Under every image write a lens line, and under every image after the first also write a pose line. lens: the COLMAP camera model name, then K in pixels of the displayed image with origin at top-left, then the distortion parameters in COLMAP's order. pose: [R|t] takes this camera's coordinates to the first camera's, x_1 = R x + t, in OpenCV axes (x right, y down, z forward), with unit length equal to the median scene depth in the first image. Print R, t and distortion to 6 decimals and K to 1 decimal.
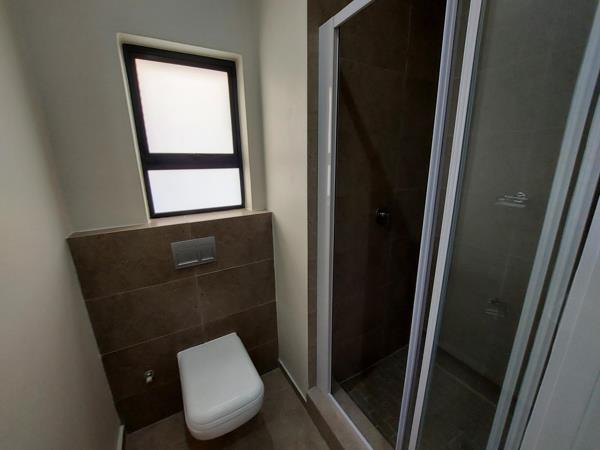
lens RADIAL K [[244.1, 0, 300.9], [0, 244.1, 225.5], [0, 0, 1]] dist [-0.013766, 0.000392]
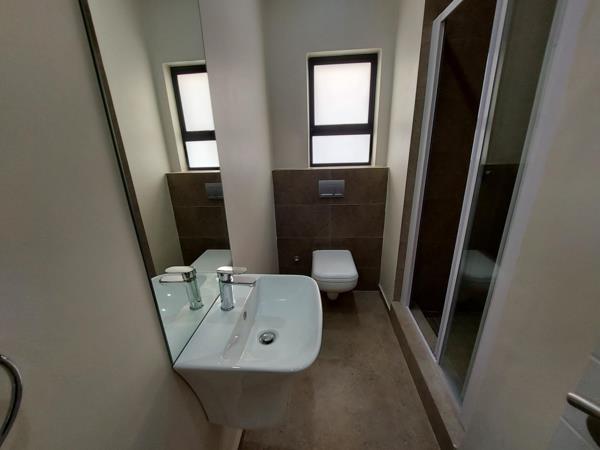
lens RADIAL K [[244.1, 0, 300.3], [0, 244.1, 224.4], [0, 0, 1]] dist [-0.013766, 0.000392]
pose [[0.823730, 0.168149, -0.541475, 0.274662], [-0.126438, 0.985440, 0.113671, 0.174601], [0.552705, -0.025171, 0.832997, -0.403347]]
